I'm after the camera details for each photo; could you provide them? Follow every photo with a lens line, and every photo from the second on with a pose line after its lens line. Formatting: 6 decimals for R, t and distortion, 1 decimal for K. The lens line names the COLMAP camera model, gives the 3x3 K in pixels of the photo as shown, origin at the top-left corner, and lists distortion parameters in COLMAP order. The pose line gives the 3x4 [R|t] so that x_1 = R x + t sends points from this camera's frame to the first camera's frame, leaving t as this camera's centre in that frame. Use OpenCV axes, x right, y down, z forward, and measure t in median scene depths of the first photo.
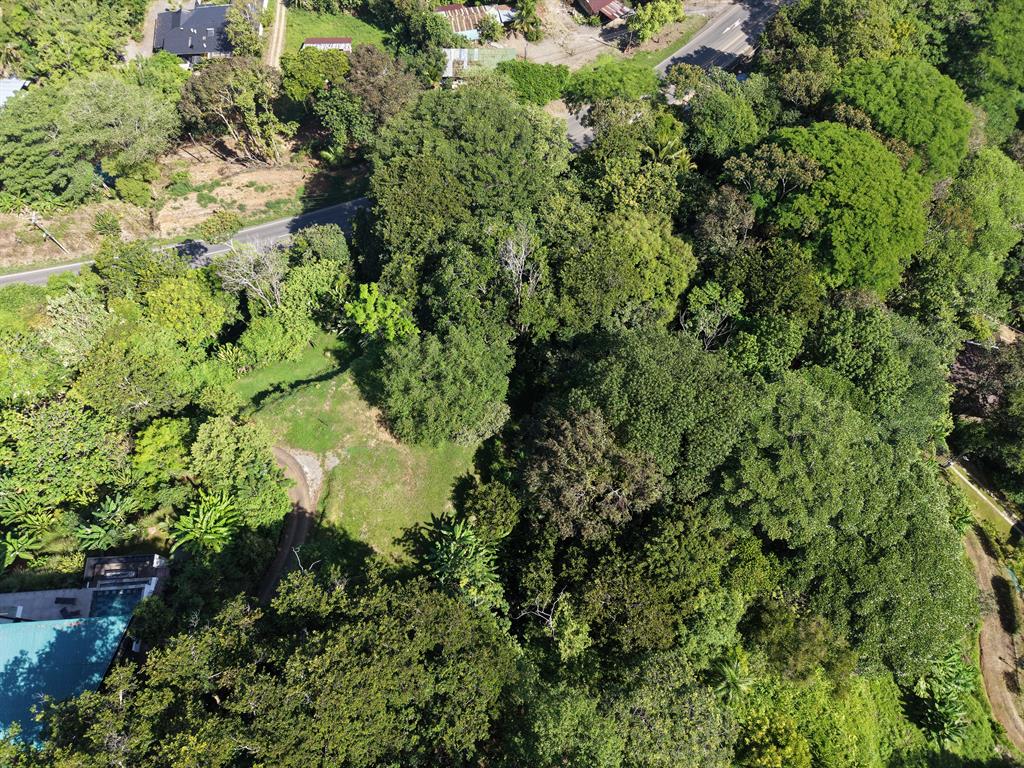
lens RADIAL K [[695.6, 0, 512.0], [0, 695.6, 384.0], [0, 0, 1]] dist [0.007258, 0.000217]
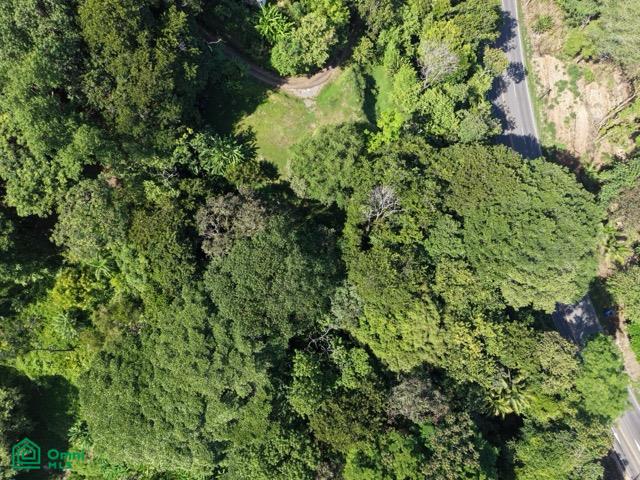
lens RADIAL K [[434.7, 0, 320.0], [0, 434.7, 240.0], [0, 0, 1]] dist [0.007258, 0.000217]
pose [[-0.251140, 0.942675, -0.219757, 0.295111], [-0.877276, -0.125730, 0.463227, -0.467629], [0.409043, 0.309122, 0.858561, 0.212491]]
